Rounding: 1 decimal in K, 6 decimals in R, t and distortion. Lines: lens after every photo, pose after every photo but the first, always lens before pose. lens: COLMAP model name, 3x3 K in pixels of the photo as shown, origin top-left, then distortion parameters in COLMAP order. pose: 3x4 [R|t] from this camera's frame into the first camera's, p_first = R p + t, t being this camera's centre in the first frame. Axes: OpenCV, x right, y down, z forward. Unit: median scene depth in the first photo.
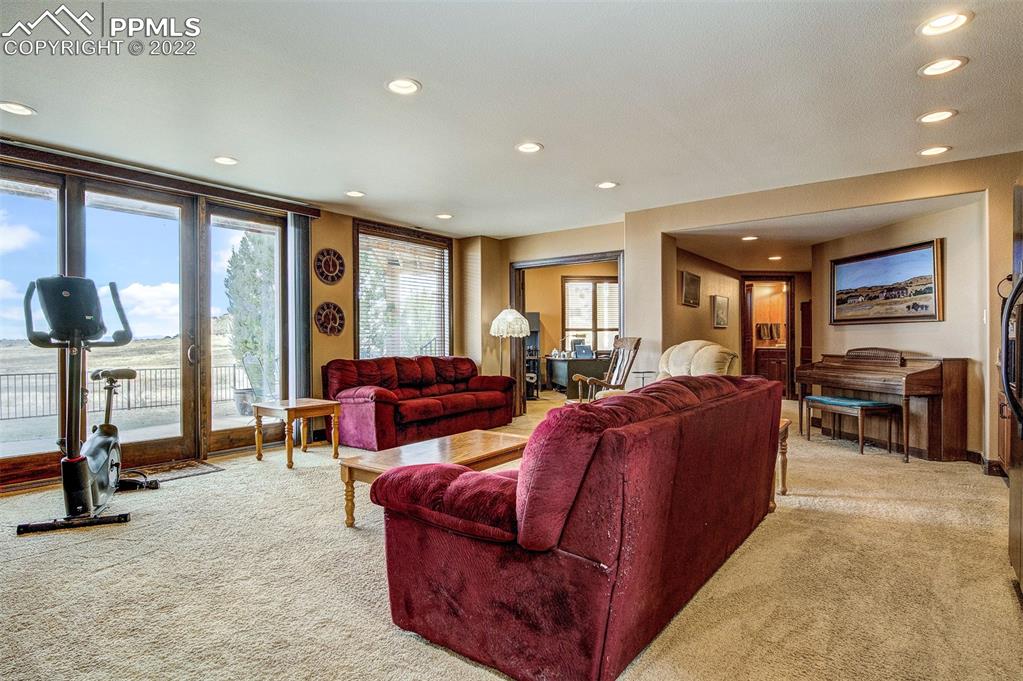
lens RADIAL K [[519.5, 0, 507.0], [0, 519.5, 344.9], [0, 0, 1]] dist [-0.000867, 0.000184]
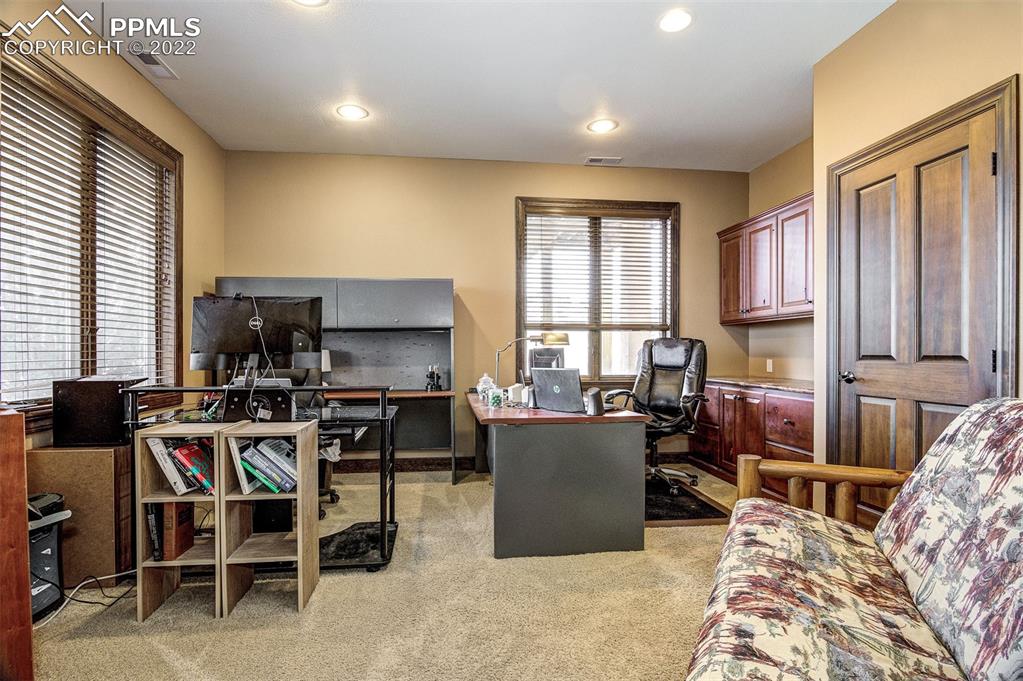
lens RADIAL K [[519.5, 0, 507.0], [0, 519.5, 344.9], [0, 0, 1]] dist [-0.000867, 0.000184]
pose [[0.999892, 0.013667, -0.005467, 0.197404], [-0.013772, 0.999713, -0.019626, -0.012568], [0.005198, 0.019699, 0.999792, 1.141248]]
